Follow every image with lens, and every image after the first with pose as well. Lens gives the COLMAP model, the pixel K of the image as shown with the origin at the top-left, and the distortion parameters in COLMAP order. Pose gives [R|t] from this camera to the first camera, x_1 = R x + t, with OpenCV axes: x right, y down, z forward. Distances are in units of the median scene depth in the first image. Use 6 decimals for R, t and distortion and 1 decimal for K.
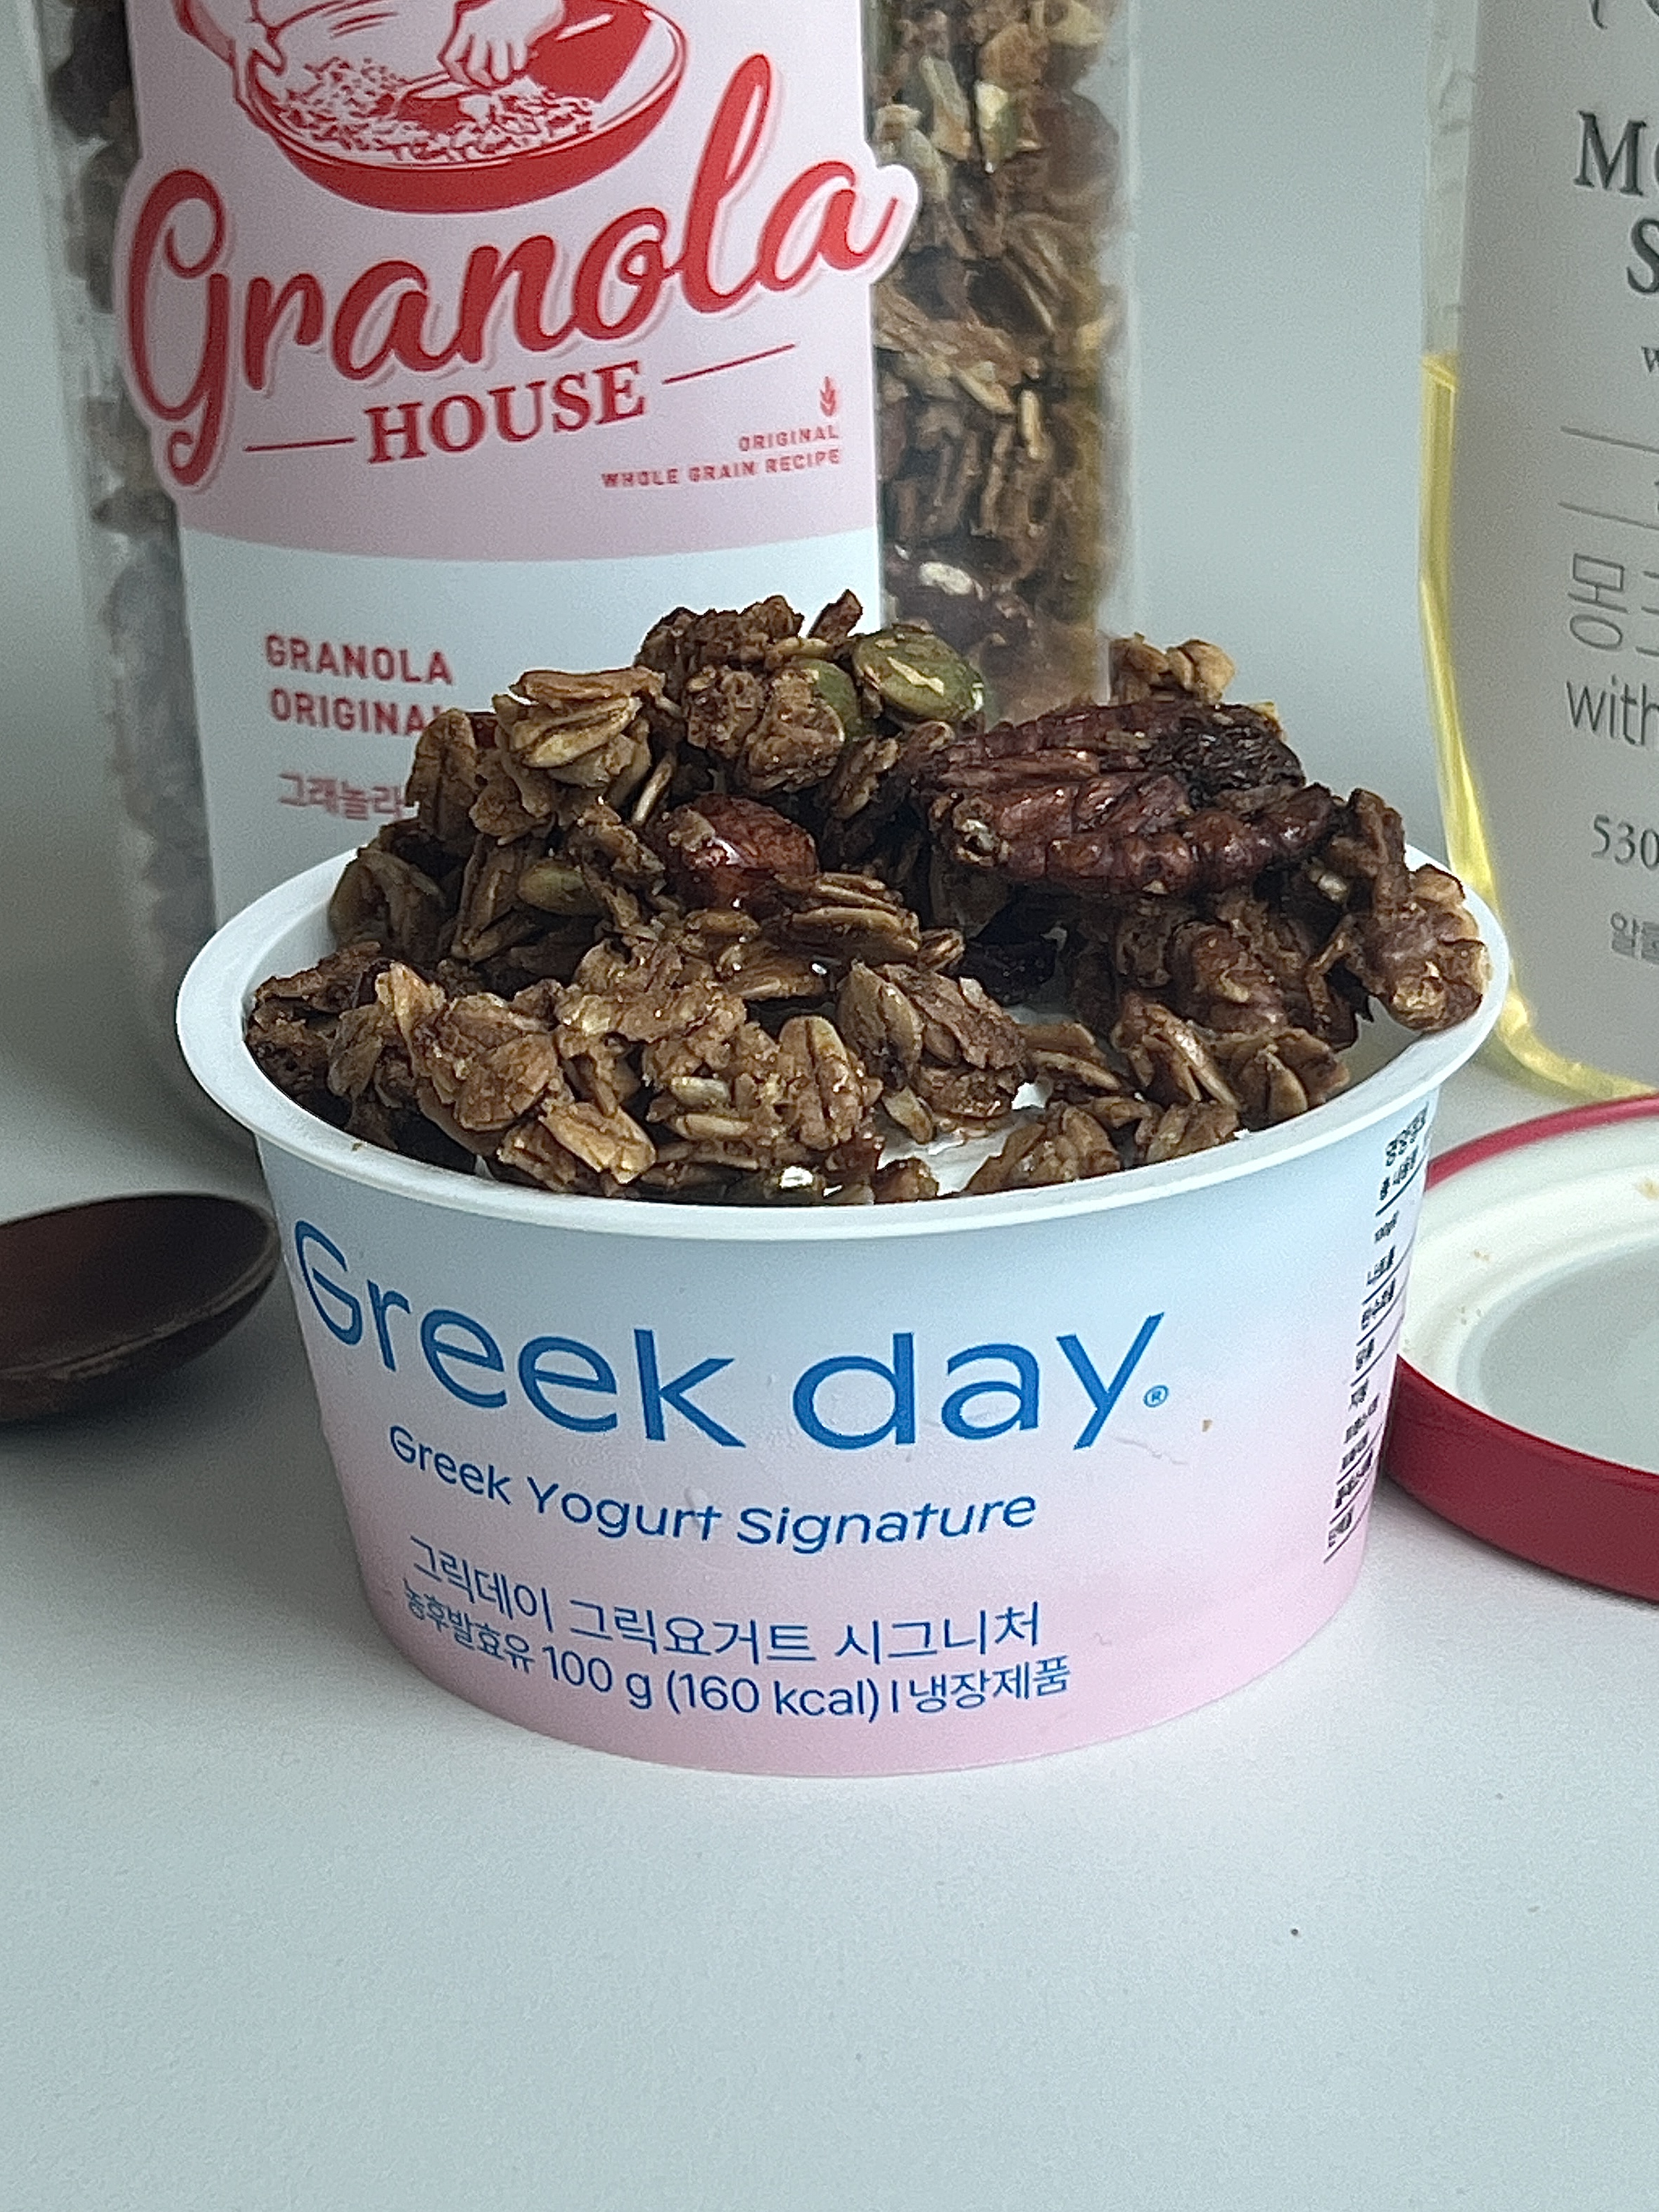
lens RADIAL K [[4811.6, 0, 824.0], [0, 4811.6, 1230.1], [0, 0, 1]] dist [0.297537, -1.752077]
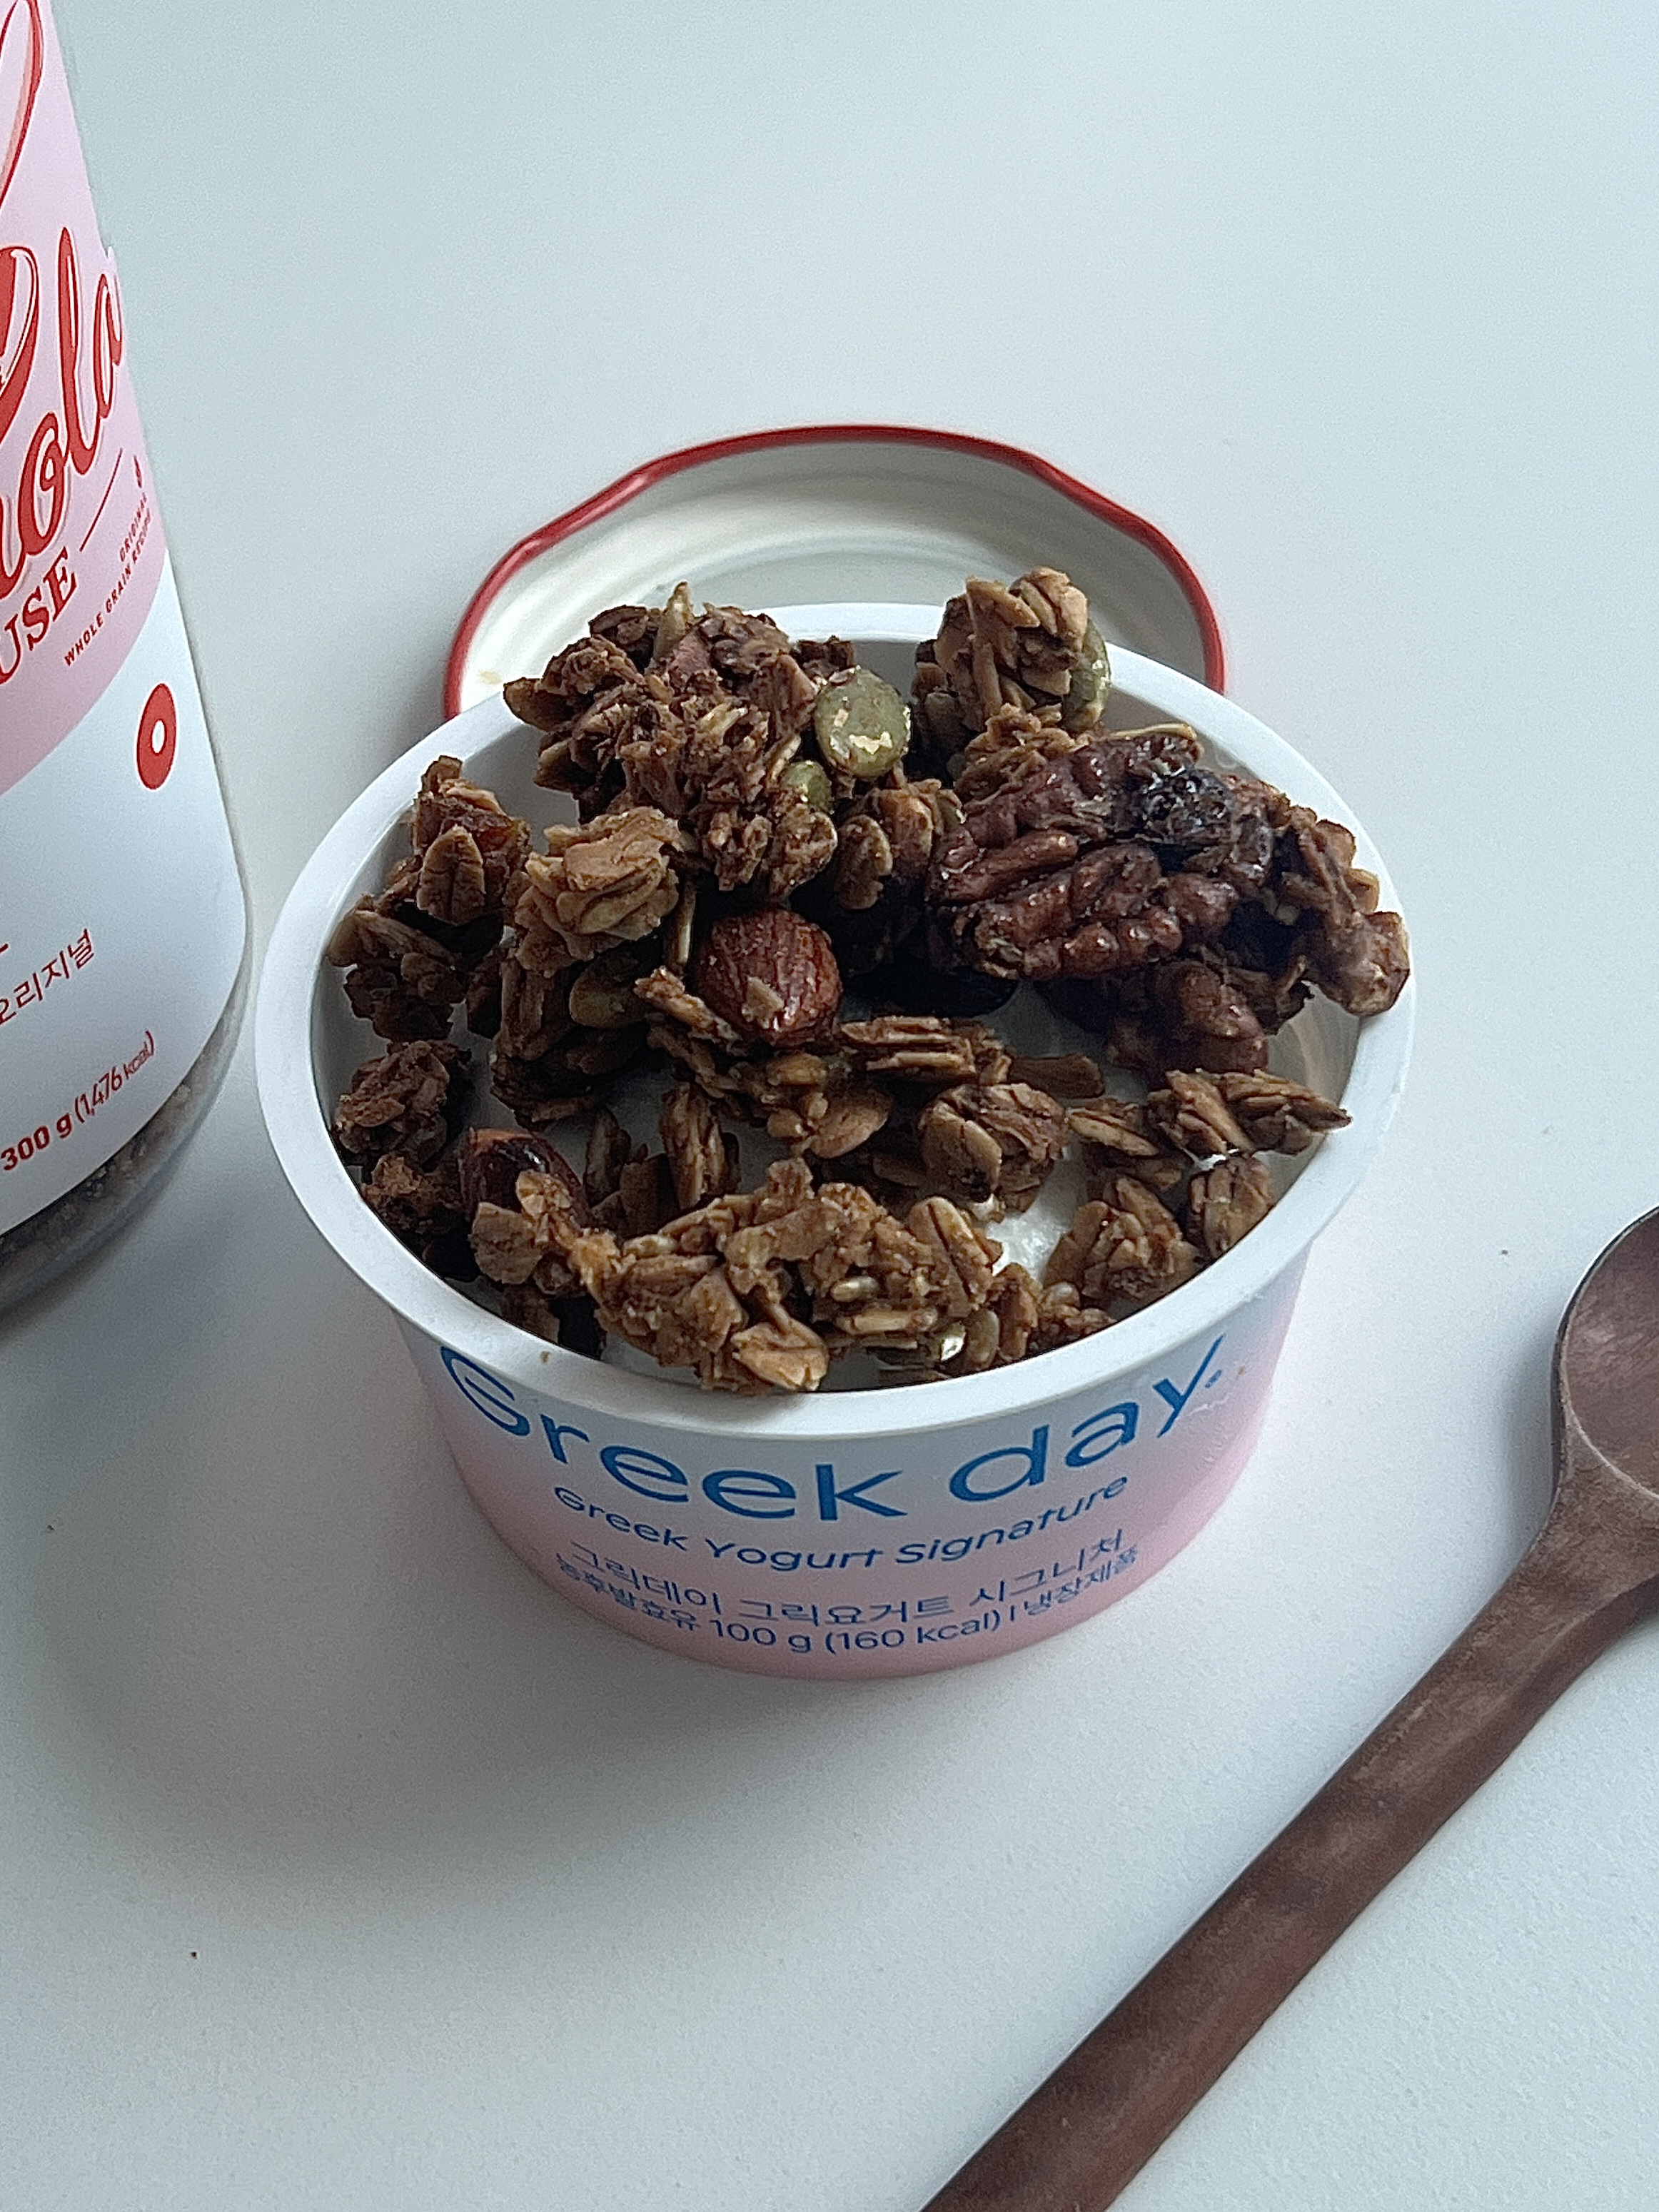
lens RADIAL K [[3829.2, 0, 753.7], [0, 3829.2, 1110.0], [0, 0, 1]] dist [0.176338, -0.065823]
pose [[0.959628, -0.219472, 0.175915, -0.185855], [0.134200, 0.906906, 0.399389, -0.404409], [-0.247193, -0.359657, 0.899746, 0.178864]]
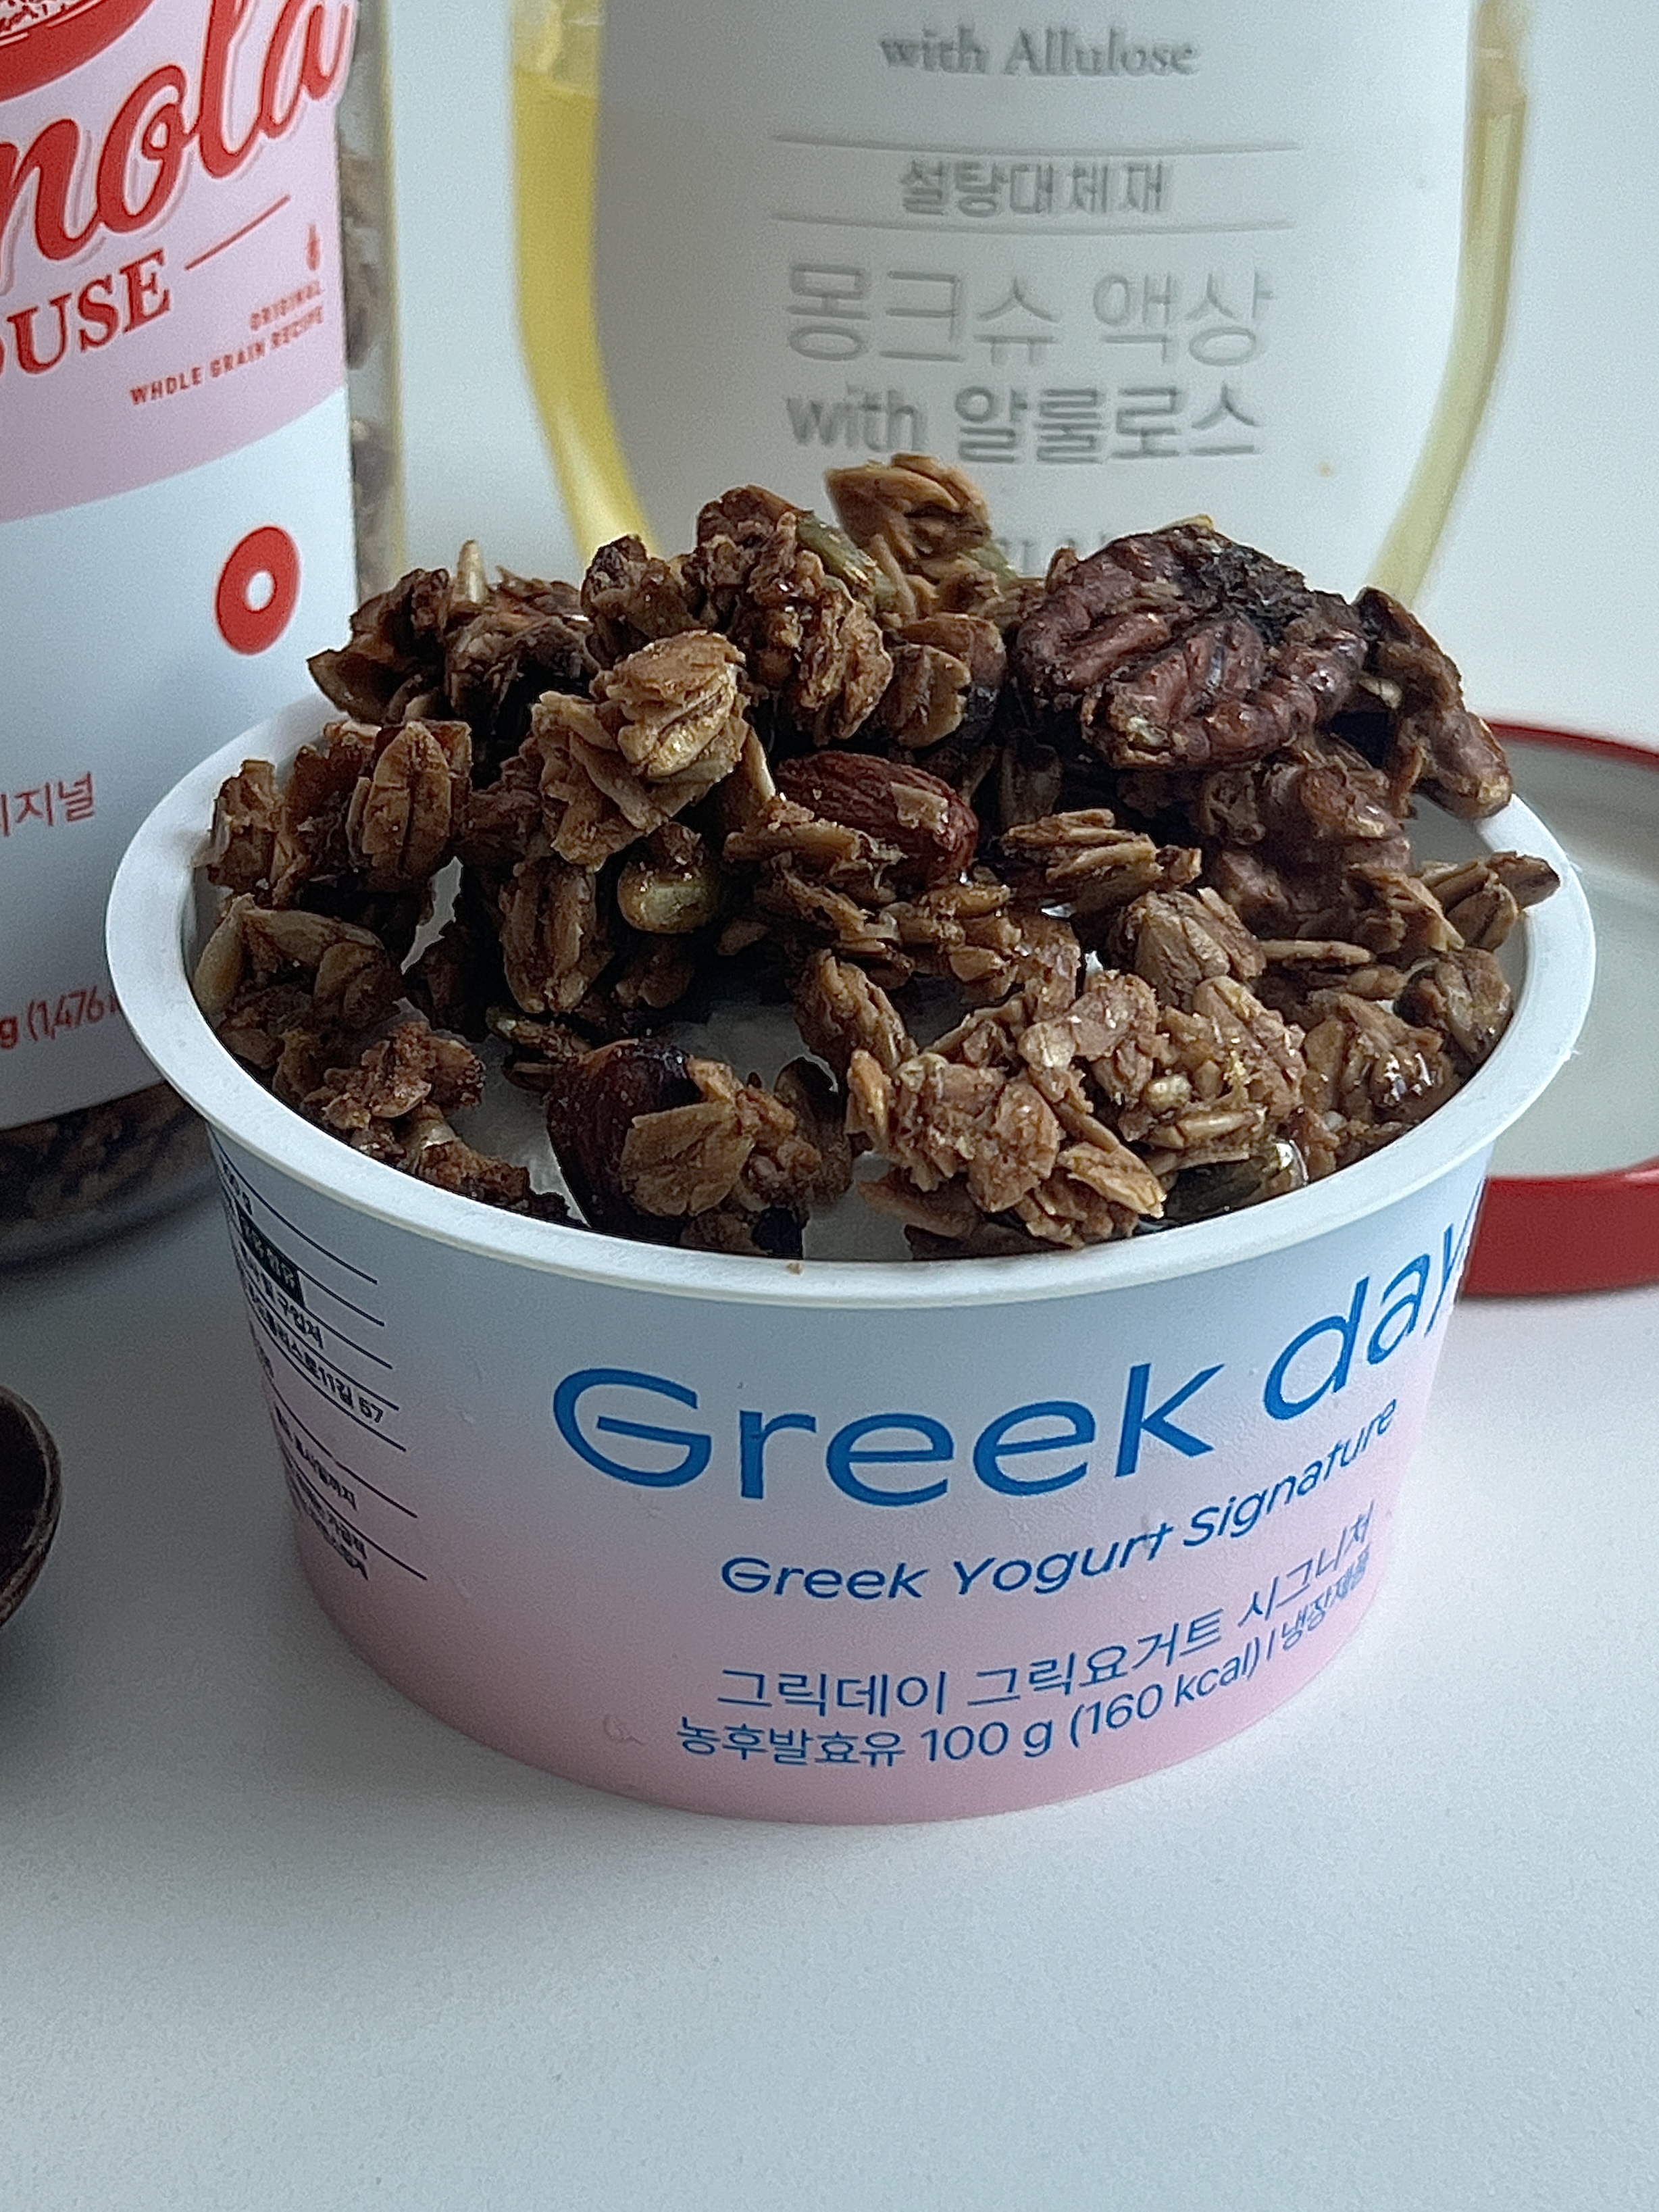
lens RADIAL K [[4605.6, 0, 842.2], [0, 4605.6, 1223.1], [0, 0, 1]] dist [0.326247, -1.831952]
pose [[0.743546, -0.303496, 0.595843, -0.542723], [0.222130, 0.952572, 0.208003, -0.182180], [-0.630712, -0.022305, 0.775697, 0.343244]]
